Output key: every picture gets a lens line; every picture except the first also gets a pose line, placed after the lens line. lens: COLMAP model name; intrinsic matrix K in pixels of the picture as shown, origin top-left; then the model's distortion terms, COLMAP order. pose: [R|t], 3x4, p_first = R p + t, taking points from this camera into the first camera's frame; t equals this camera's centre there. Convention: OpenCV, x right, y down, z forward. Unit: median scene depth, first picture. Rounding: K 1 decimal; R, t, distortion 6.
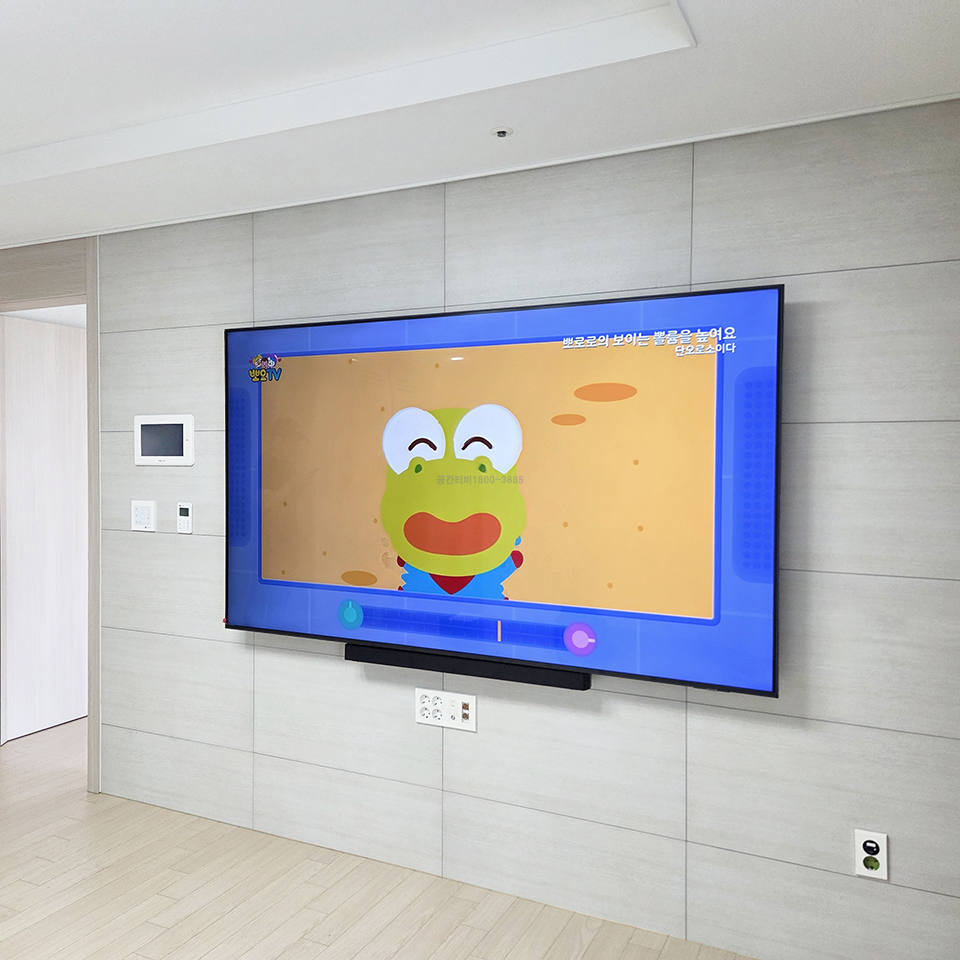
lens RADIAL K [[826.6, 0, 479.0], [0, 826.6, 472.3], [0, 0, 1]] dist [0.009295, -0.000754]
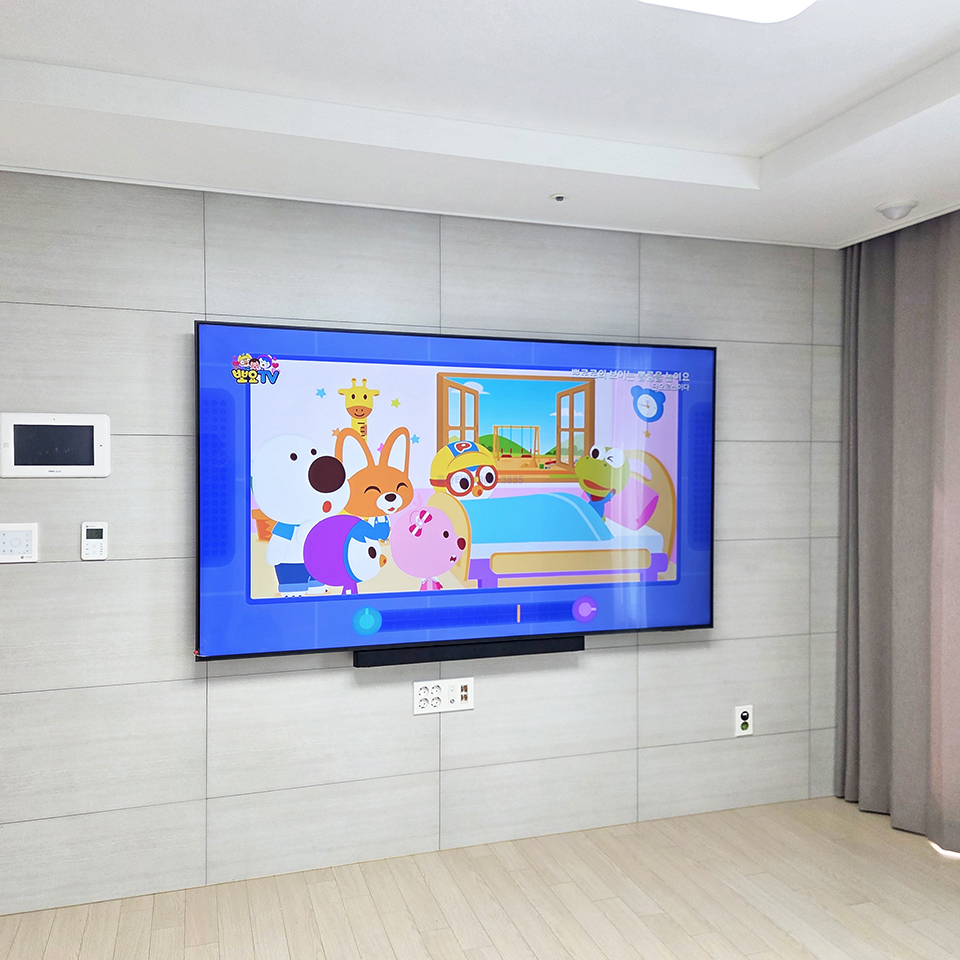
lens RADIAL K [[826.6, 0, 479.0], [0, 826.6, 472.3], [0, 0, 1]] dist [0.009295, -0.000754]
pose [[0.727205, -0.012976, 0.686298, -0.766687], [0.014291, 0.999891, 0.003762, -0.012273], [-0.686271, 0.007072, 0.727311, 0.173562]]
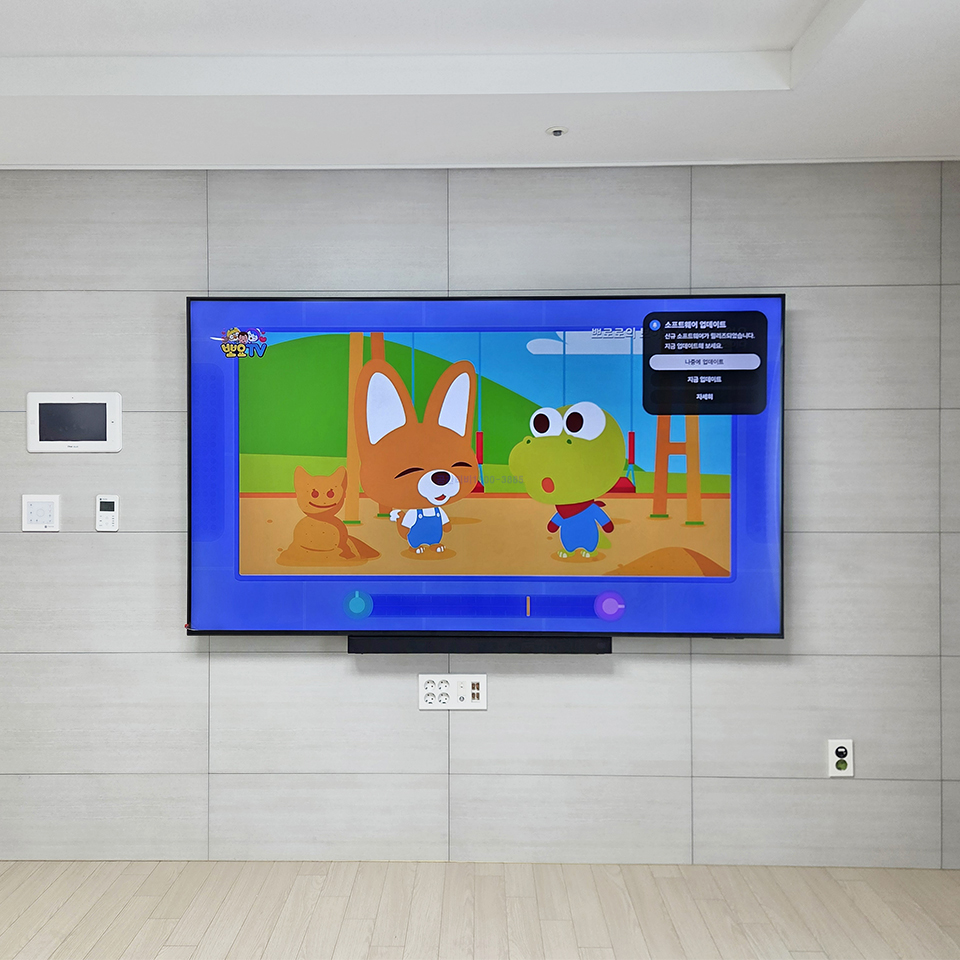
lens RADIAL K [[840.7, 0, 463.4], [0, 840.7, 457.7], [0, 0, 1]] dist [0.009368, 0.002831]
pose [[0.910101, -0.006761, 0.414331, -0.456507], [0.013471, 0.999821, -0.013275, 0.017158], [-0.414167, 0.017663, 0.910029, 0.063993]]
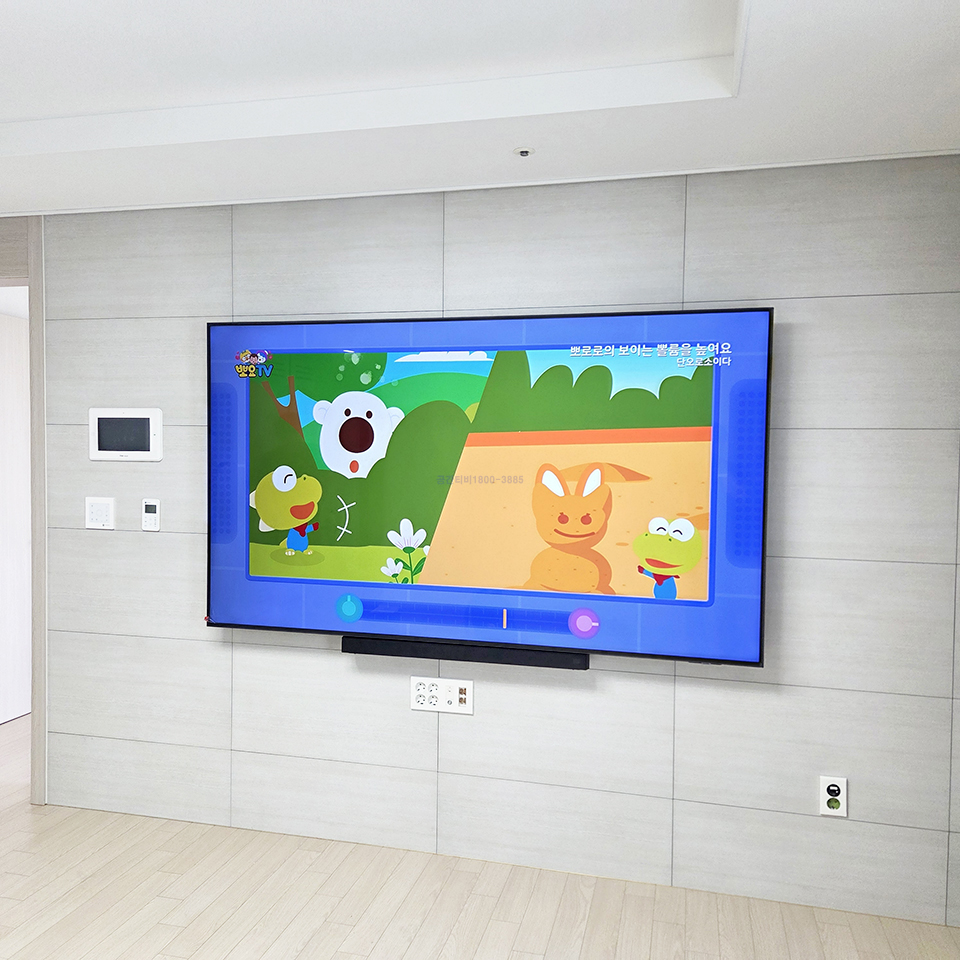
lens RADIAL K [[826.6, 0, 480.0], [0, 826.6, 480.0], [0, 0, 1]] dist [0.012729, -0.000561]
pose [[0.978870, 0.000535, 0.204484, -0.211527], [-0.004231, 0.999835, 0.017639, -0.005603], [-0.204441, -0.018132, 0.978711, -0.034702]]
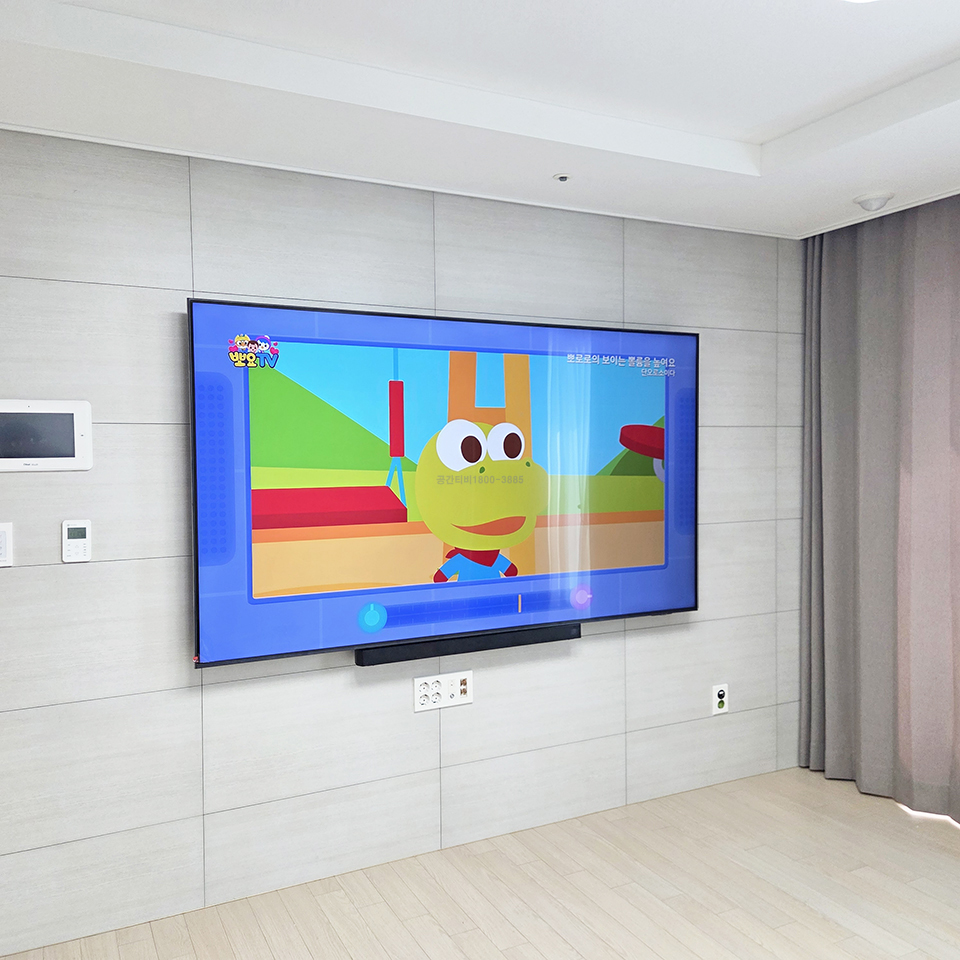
lens RADIAL K [[823.6, 0, 465.4], [0, 823.6, 473.9], [0, 0, 1]] dist [0.004810, 0.005194]
pose [[0.621508, -0.033535, 0.782689, -0.855294], [0.026898, 0.999408, 0.021462, -0.013445], [-0.782946, 0.007714, 0.622042, 0.324411]]
